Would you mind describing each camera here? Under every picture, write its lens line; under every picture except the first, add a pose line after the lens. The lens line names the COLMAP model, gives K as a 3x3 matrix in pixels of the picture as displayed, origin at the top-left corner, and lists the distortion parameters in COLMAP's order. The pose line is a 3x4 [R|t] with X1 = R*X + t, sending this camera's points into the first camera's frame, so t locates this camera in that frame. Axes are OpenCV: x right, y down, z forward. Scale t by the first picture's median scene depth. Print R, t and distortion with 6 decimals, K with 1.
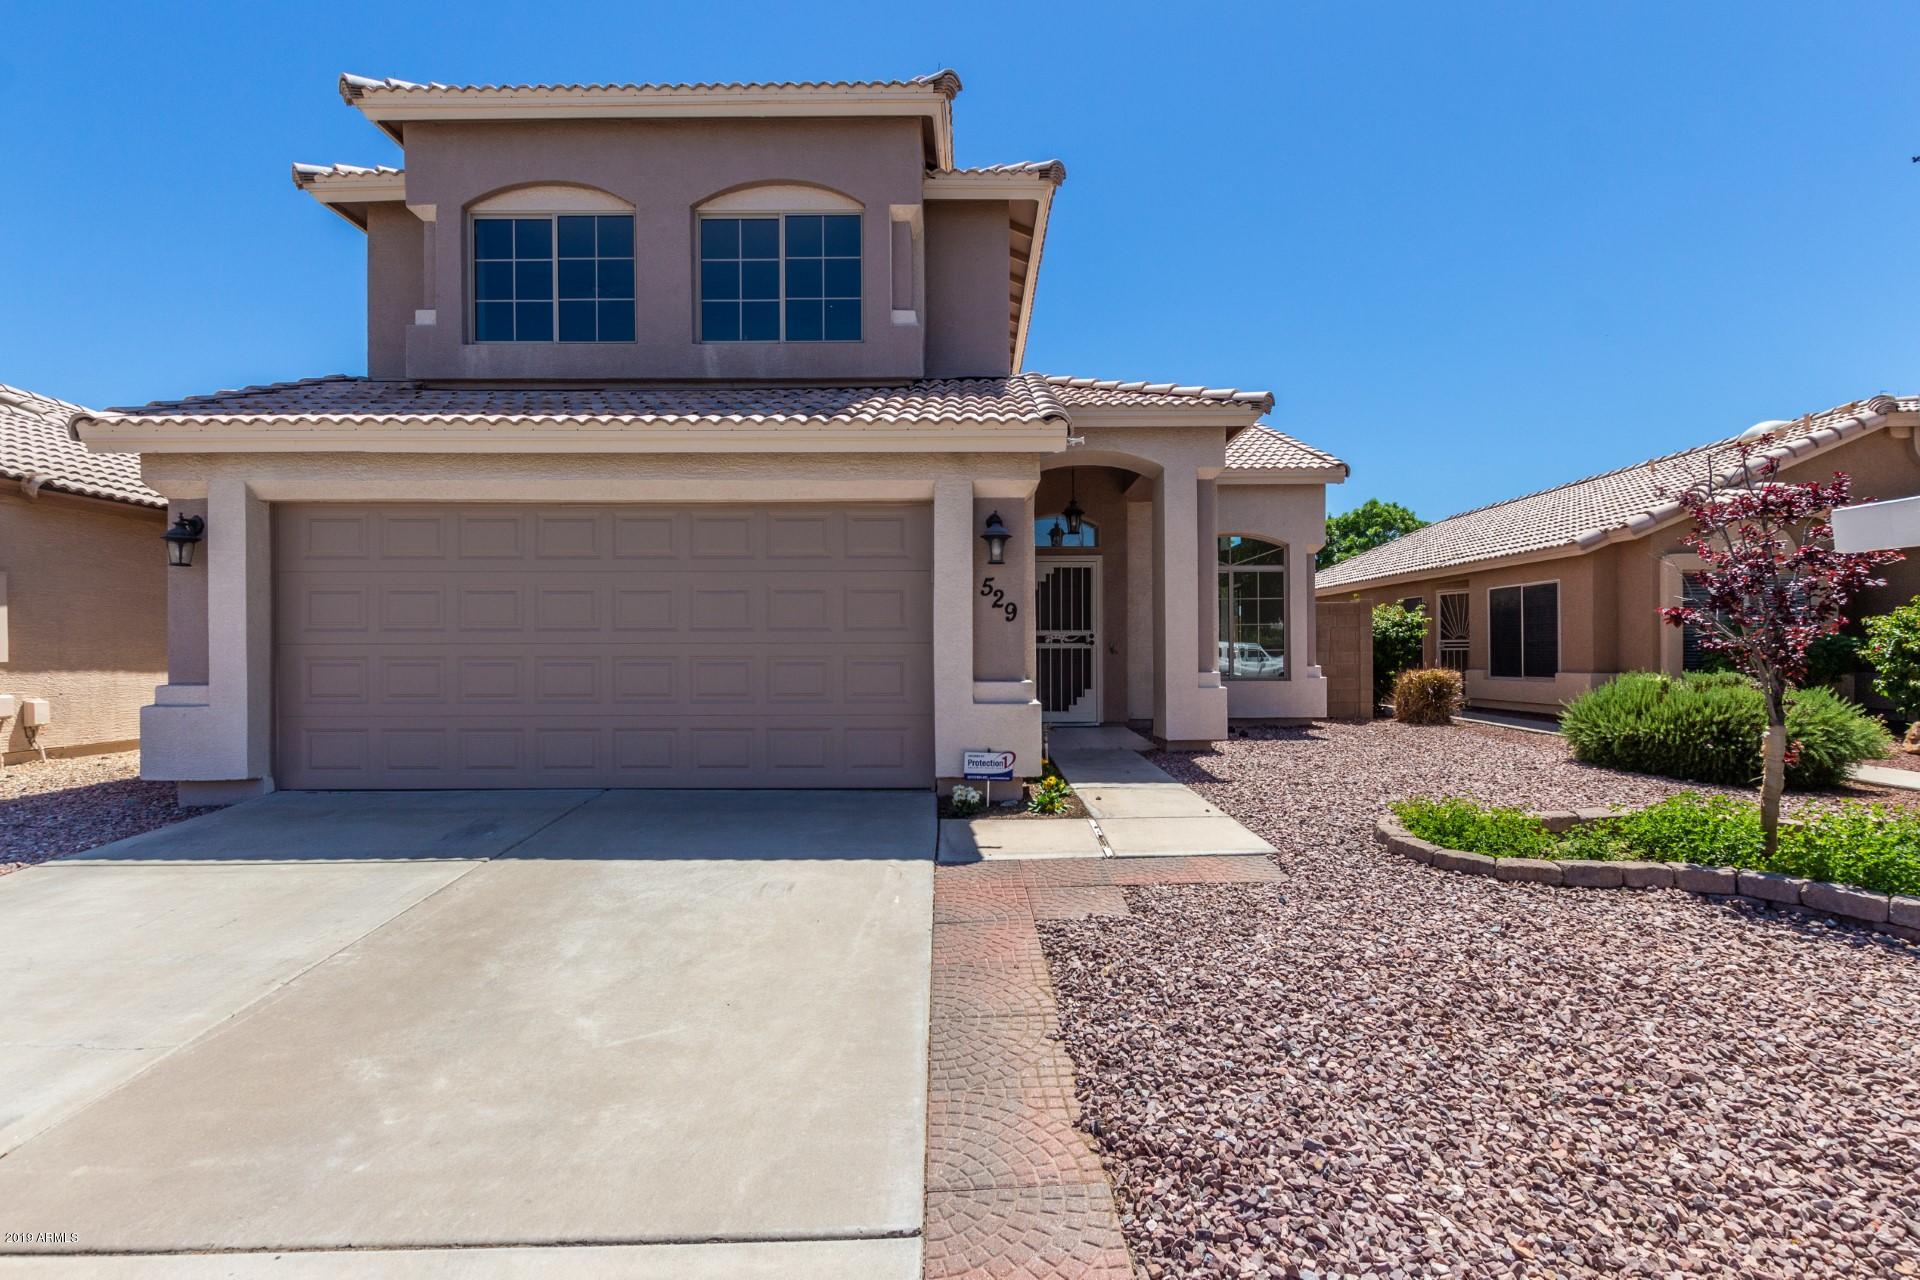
lens RADIAL K [[871.8, 0, 961.6], [0, 871.8, 645.4], [0, 0, 1]] dist [0.003062, 0.000123]
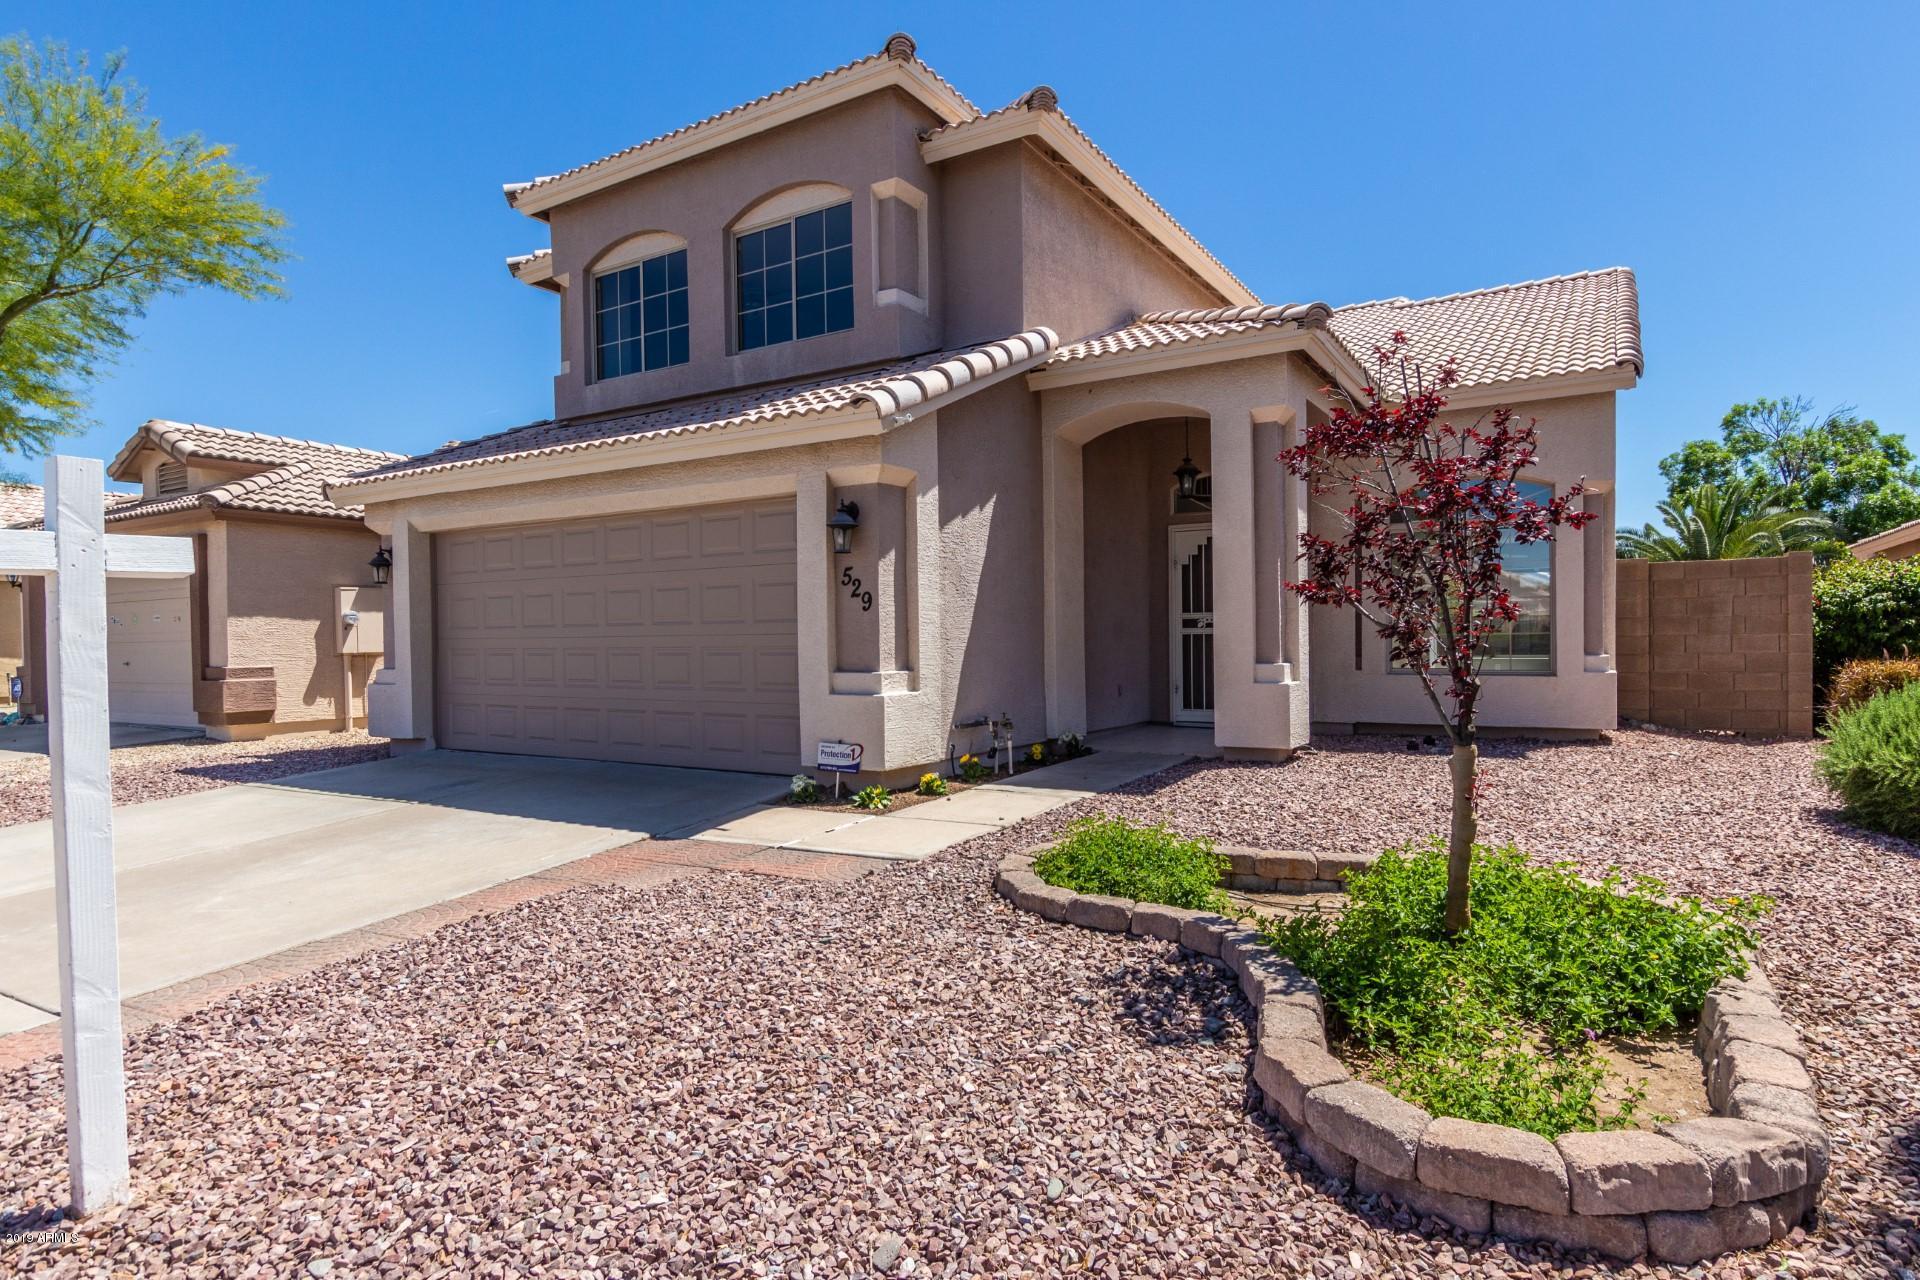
lens RADIAL K [[1025.5, 0, 968.5], [0, 1025.5, 643.0], [0, 0, 1]] dist [-0.001593, 0.000379]
pose [[0.860002, -0.005264, -0.510263, 0.591381], [0.013003, 0.999848, 0.011600, -0.002857], [0.510125, -0.016611, 0.859940, 0.057119]]
